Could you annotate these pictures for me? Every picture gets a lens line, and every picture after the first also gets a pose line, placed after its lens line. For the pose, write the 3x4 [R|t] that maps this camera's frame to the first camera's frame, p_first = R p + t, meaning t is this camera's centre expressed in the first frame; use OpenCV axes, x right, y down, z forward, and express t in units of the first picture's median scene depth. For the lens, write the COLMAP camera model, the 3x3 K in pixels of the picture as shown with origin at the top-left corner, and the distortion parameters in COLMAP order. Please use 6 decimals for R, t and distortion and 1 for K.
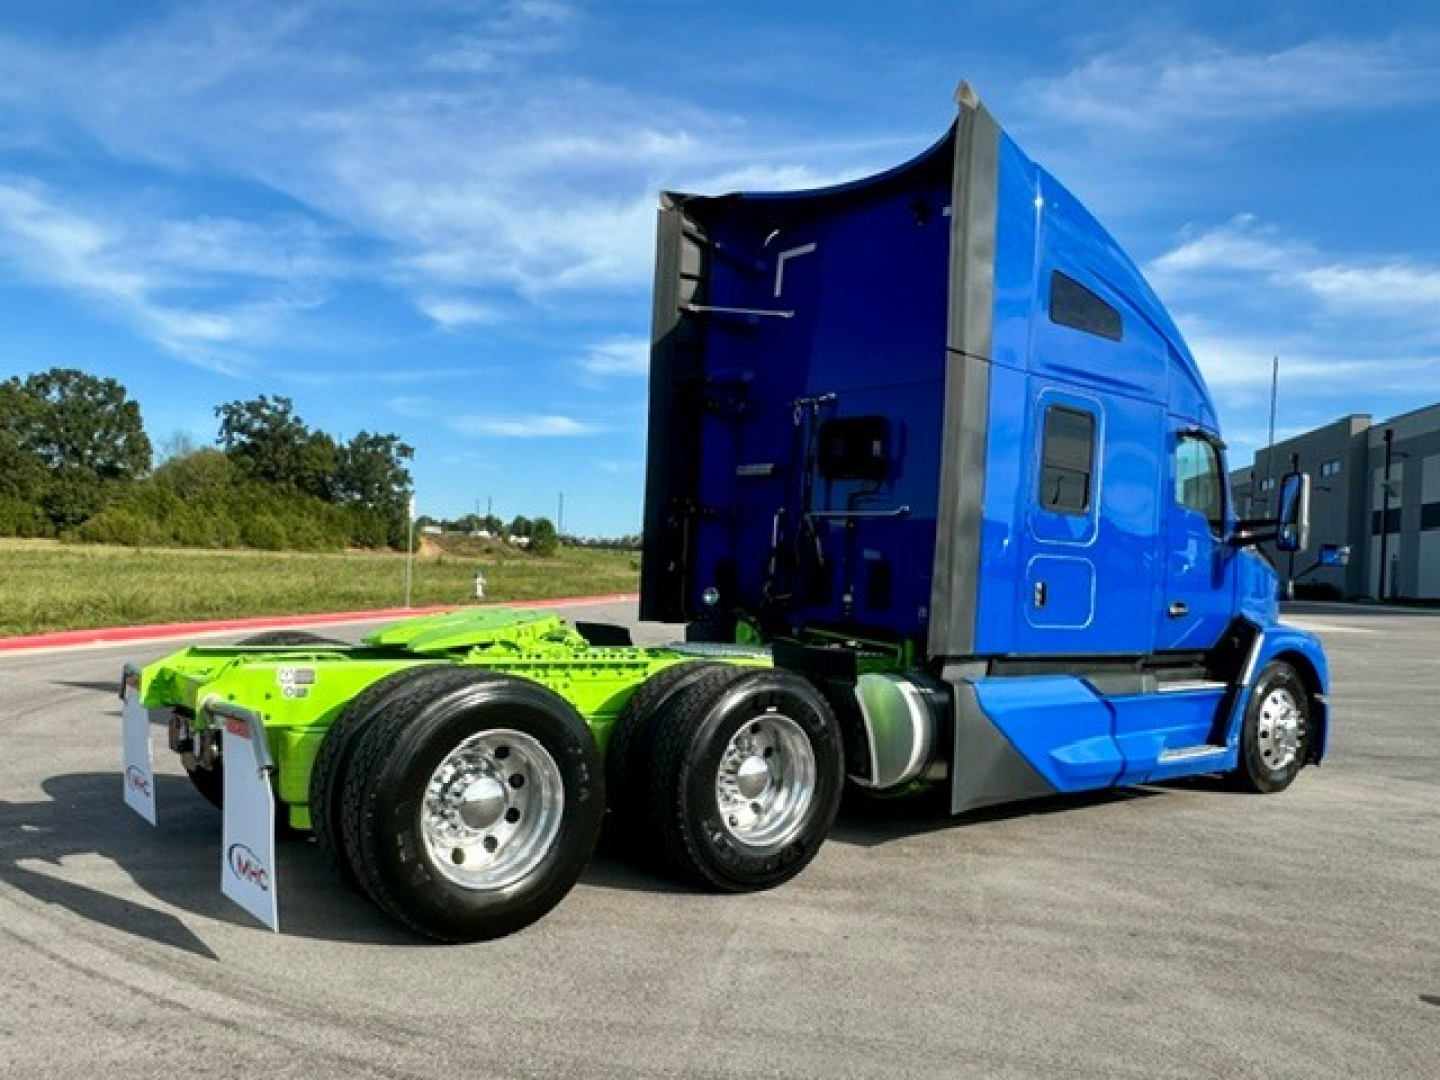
lens RADIAL K [[1222.9, 0, 739.0], [0, 1222.9, 541.1], [0, 0, 1]] dist [0.005629, 0.001340]
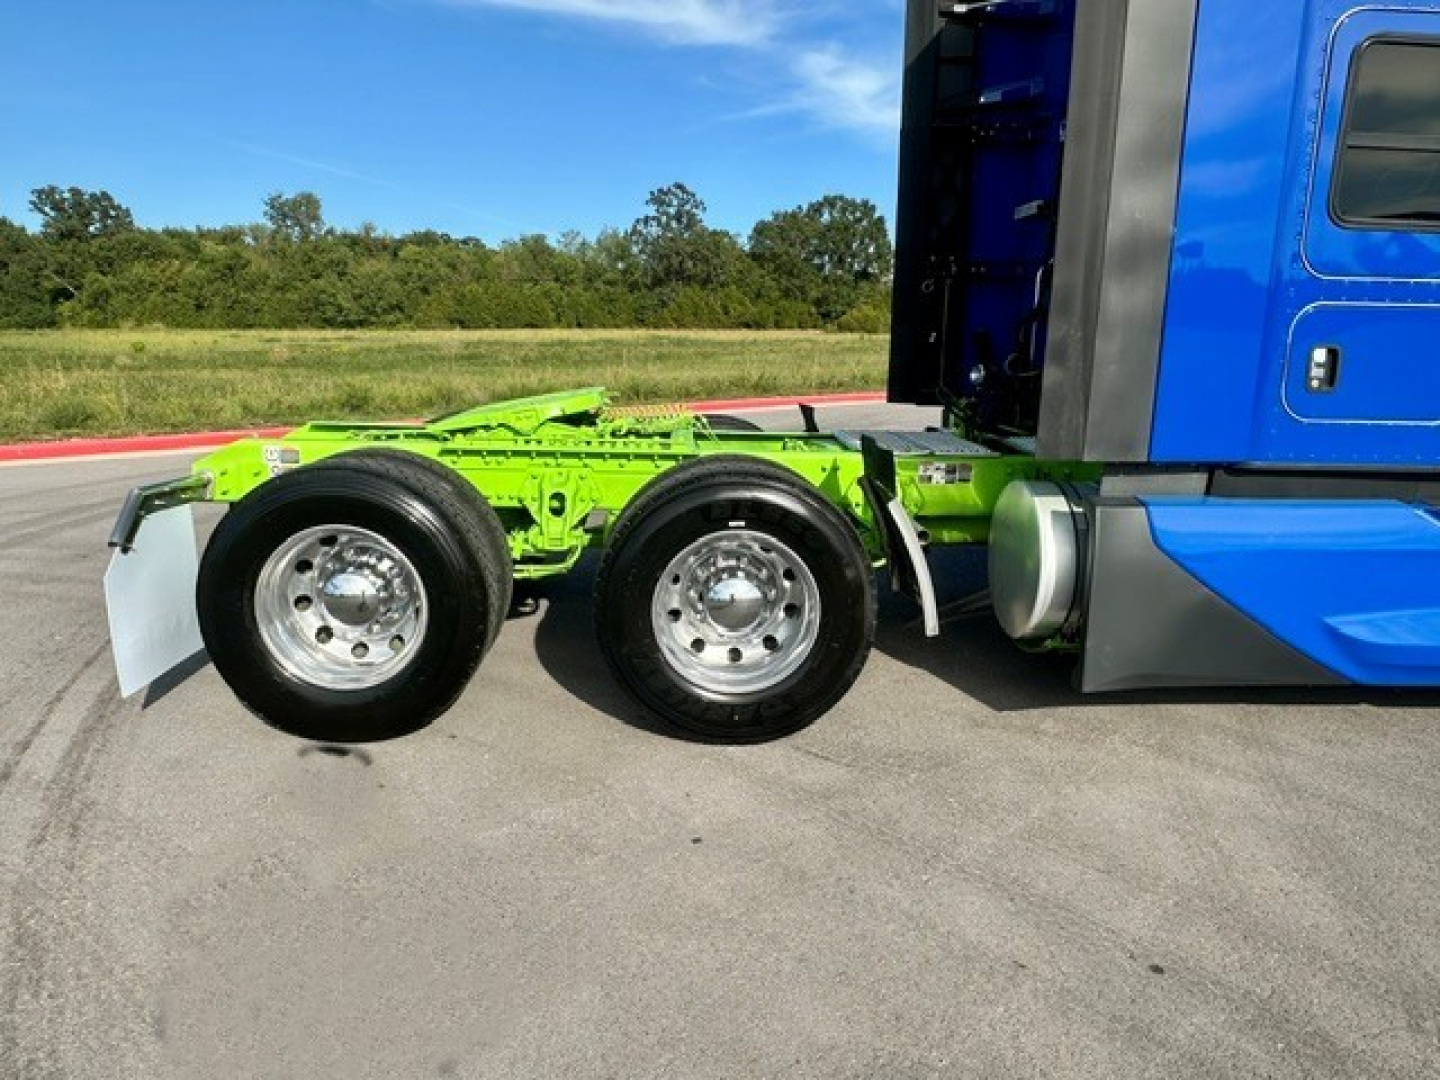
lens RADIAL K [[1031.3, 0, 693.0], [0, 1031.3, 519.7], [0, 0, 1]] dist [-0.004981, 0.002561]
pose [[0.778409, 0.083979, -0.622114, 0.032486], [0.031818, 0.984460, 0.172703, 0.001854], [0.626950, -0.154228, 0.763641, 0.039403]]
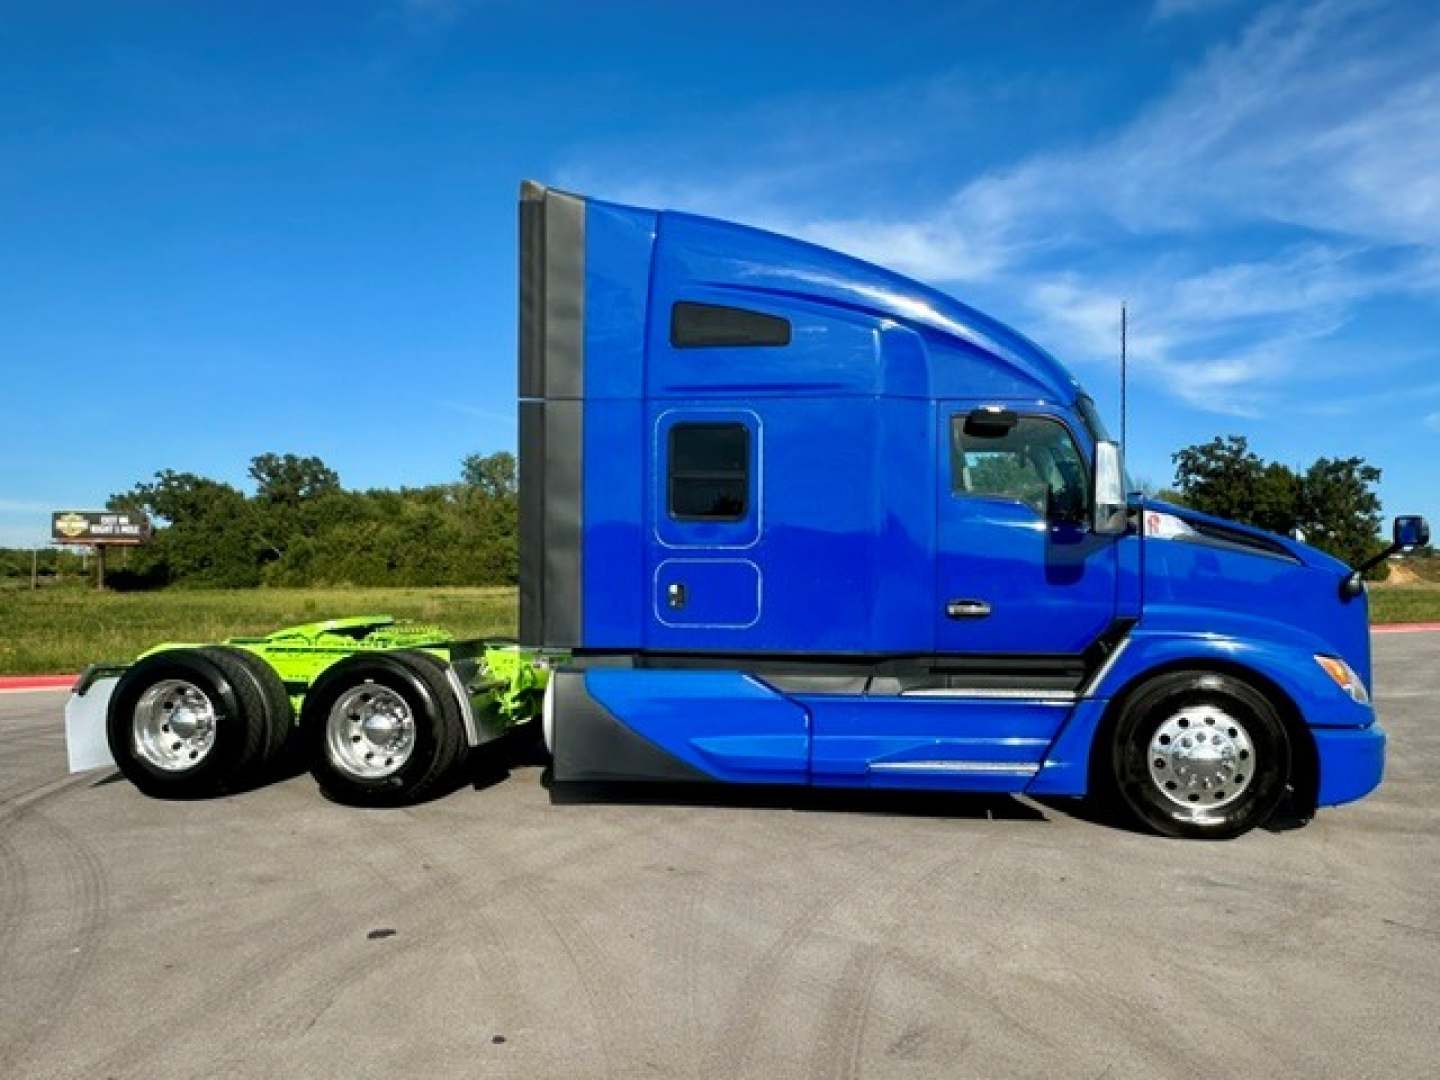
lens RADIAL K [[1192.1, 0, 722.3], [0, 1192.1, 575.4], [0, 0, 1]] dist [0.010147, 0.007357]
pose [[0.642509, -0.043961, -0.765016, 0.107824], [0.040637, 0.998903, -0.023271, 0.005202], [0.765200, -0.016136, 0.643591, 0.034435]]
